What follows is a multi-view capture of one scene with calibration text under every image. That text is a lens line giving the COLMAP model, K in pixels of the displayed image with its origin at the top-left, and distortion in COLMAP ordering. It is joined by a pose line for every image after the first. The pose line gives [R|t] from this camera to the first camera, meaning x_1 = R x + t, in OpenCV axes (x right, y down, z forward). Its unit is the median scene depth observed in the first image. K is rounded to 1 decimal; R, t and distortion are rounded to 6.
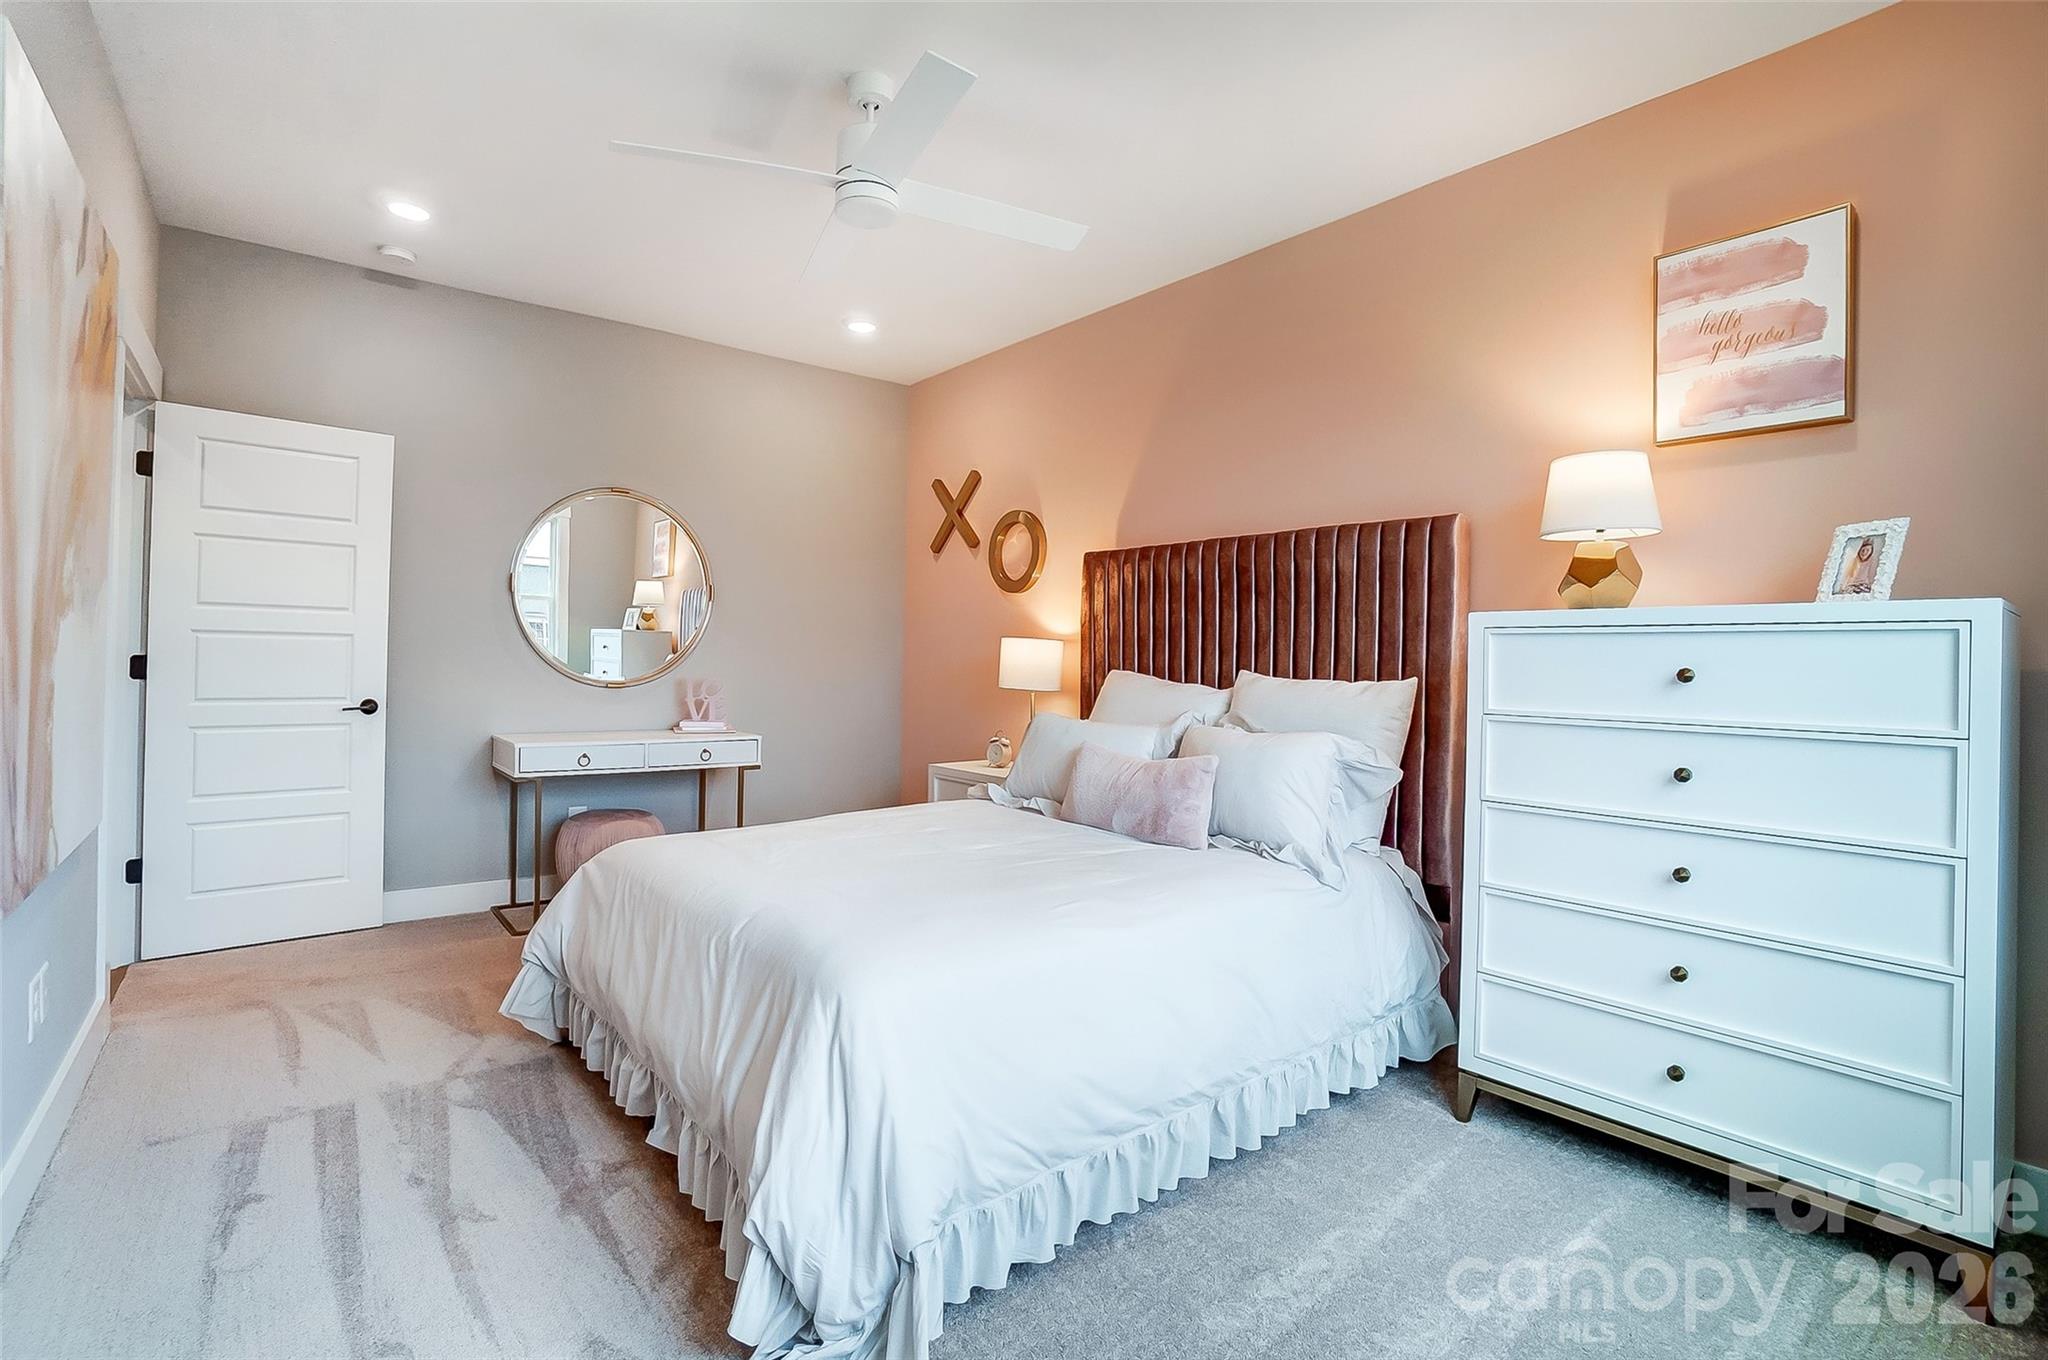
lens RADIAL K [[923.6, 0, 1052.8], [0, 923.6, 673.7], [0, 0, 1]] dist [0.003069, 0.000458]
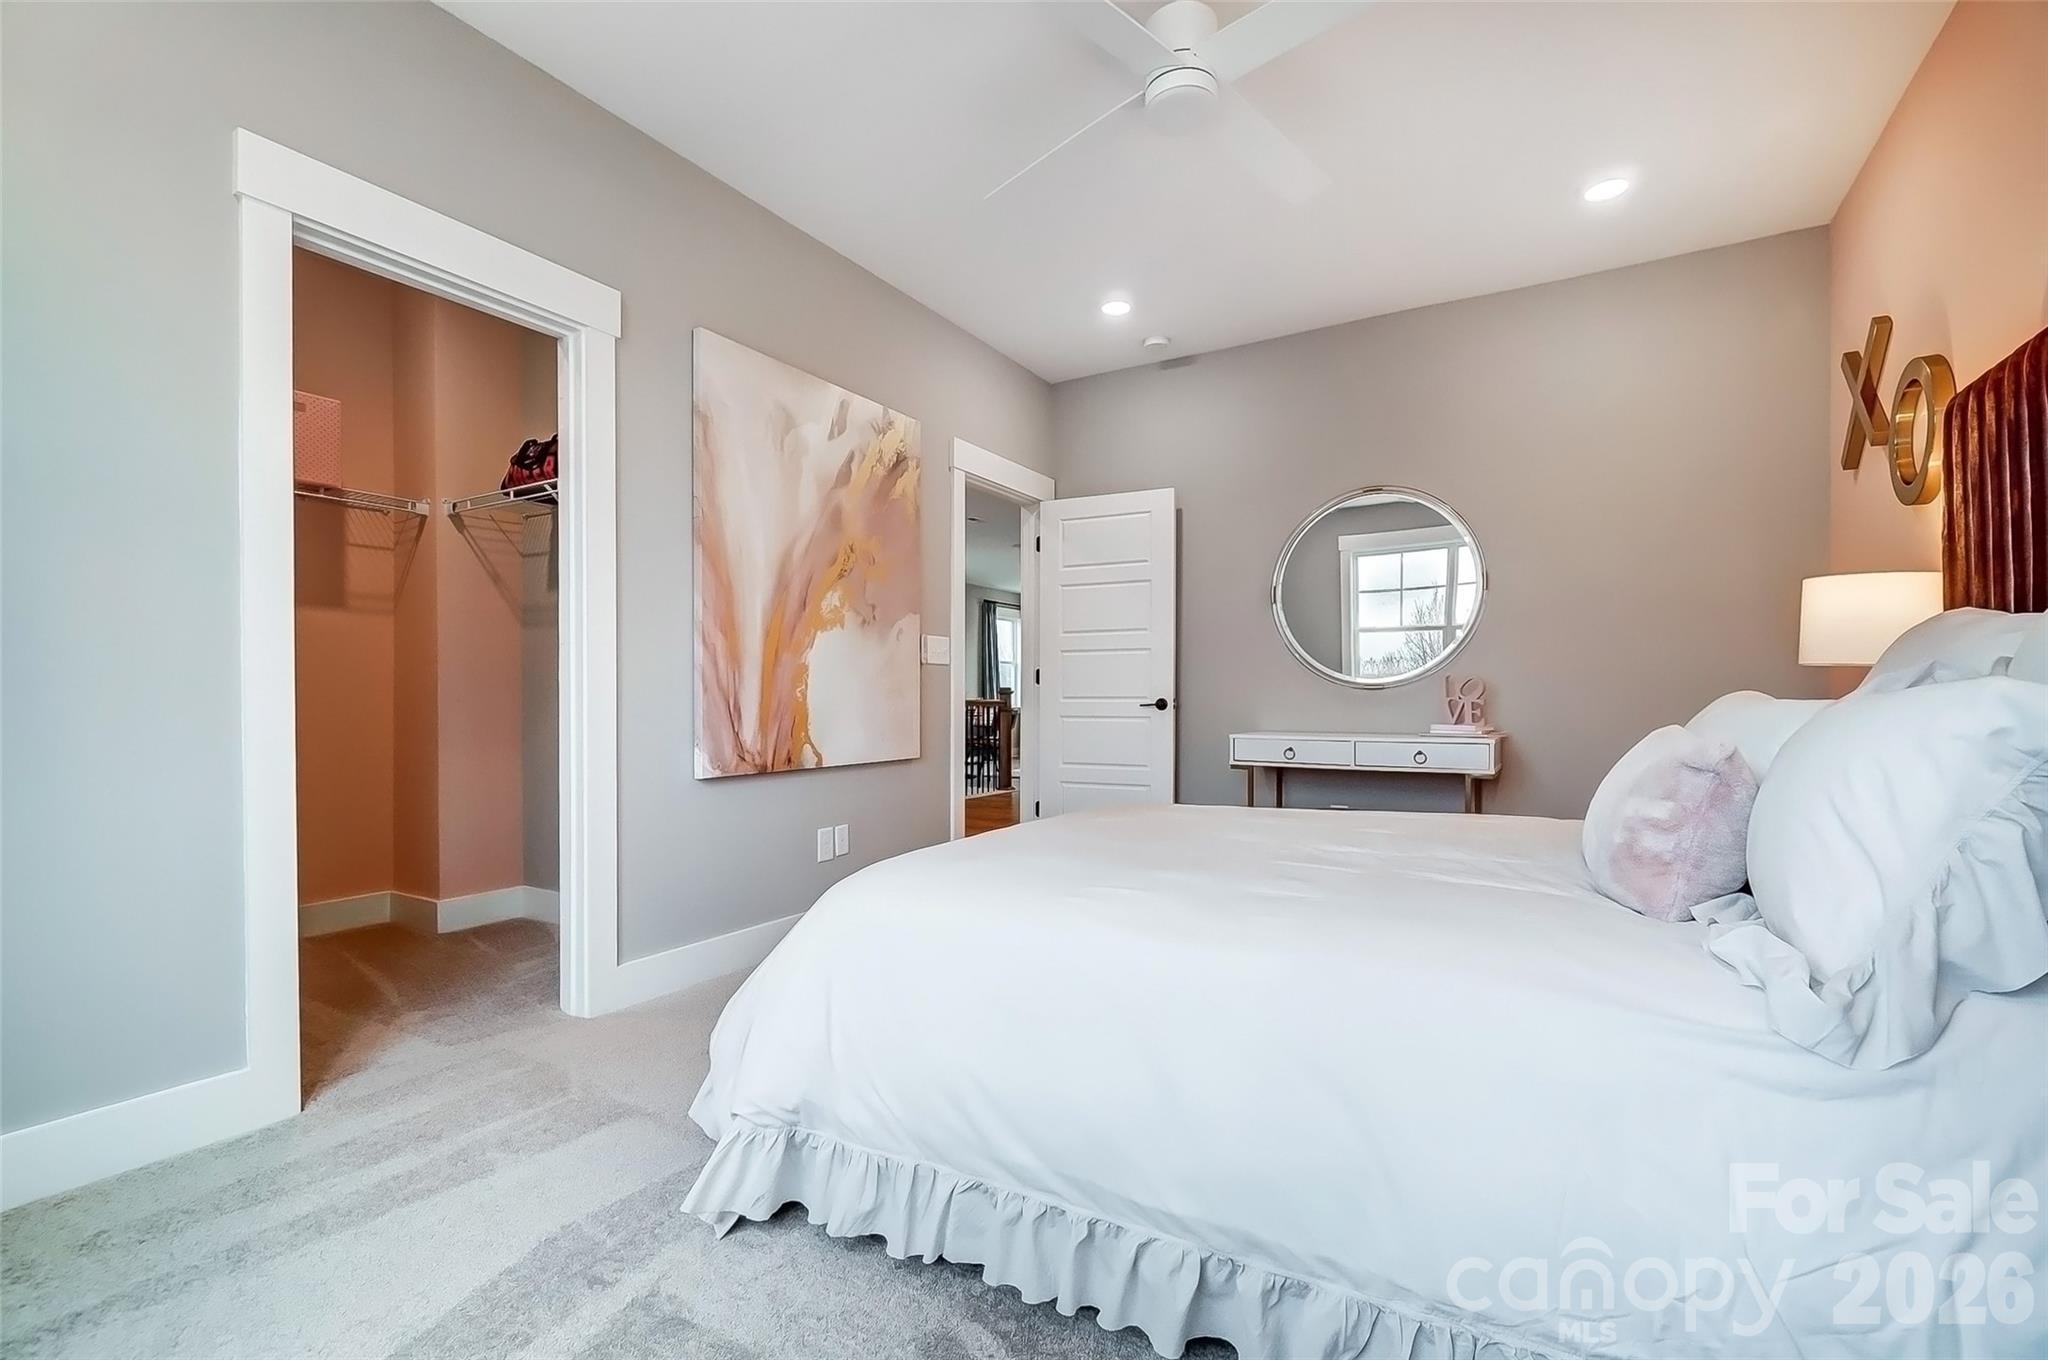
lens RADIAL K [[938.5, 0, 1026.1], [0, 938.5, 720.0], [0, 0, 1]] dist [0.001265, 0.000149]
pose [[0.336905, -0.005830, -0.941521, 0.413358], [-0.000516, 0.999980, -0.006376, 0.066207], [0.941538, 0.002634, 0.336895, 0.387656]]
